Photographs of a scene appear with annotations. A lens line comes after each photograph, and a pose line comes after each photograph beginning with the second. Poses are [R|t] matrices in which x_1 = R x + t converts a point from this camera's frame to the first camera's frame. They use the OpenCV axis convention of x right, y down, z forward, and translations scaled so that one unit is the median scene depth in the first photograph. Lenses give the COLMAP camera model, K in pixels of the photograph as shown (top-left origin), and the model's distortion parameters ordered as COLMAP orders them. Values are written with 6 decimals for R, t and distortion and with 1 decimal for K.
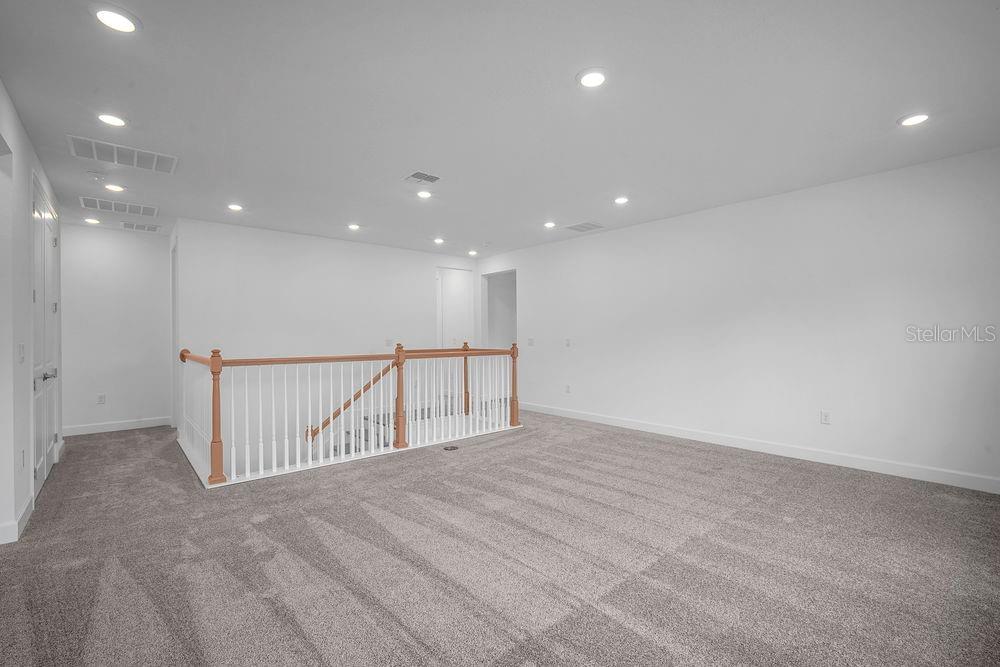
lens RADIAL K [[436.3, 0, 500.0], [0, 436.3, 333.5], [0, 0, 1]] dist [-0.000488, -0.000114]
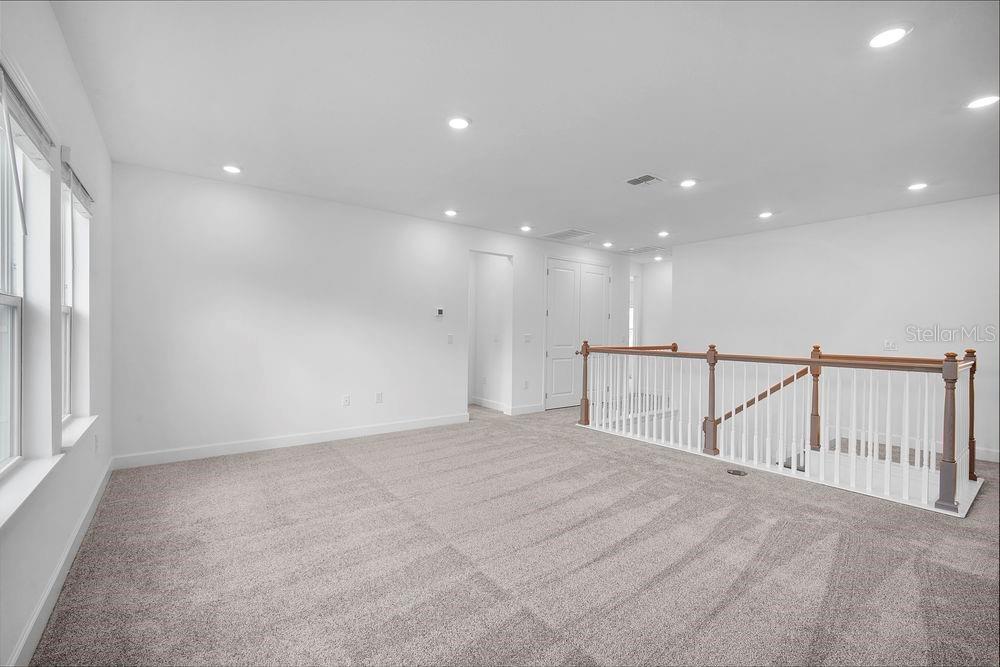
lens RADIAL K [[436.3, 0, 500.0], [0, 436.3, 333.5], [0, 0, 1]] dist [-0.000488, -0.000114]
pose [[-0.084207, 0.010523, -0.996393, 0.722117], [-0.008412, 0.999901, 0.011271, -0.002956], [0.996413, 0.009331, -0.084110, 0.614489]]
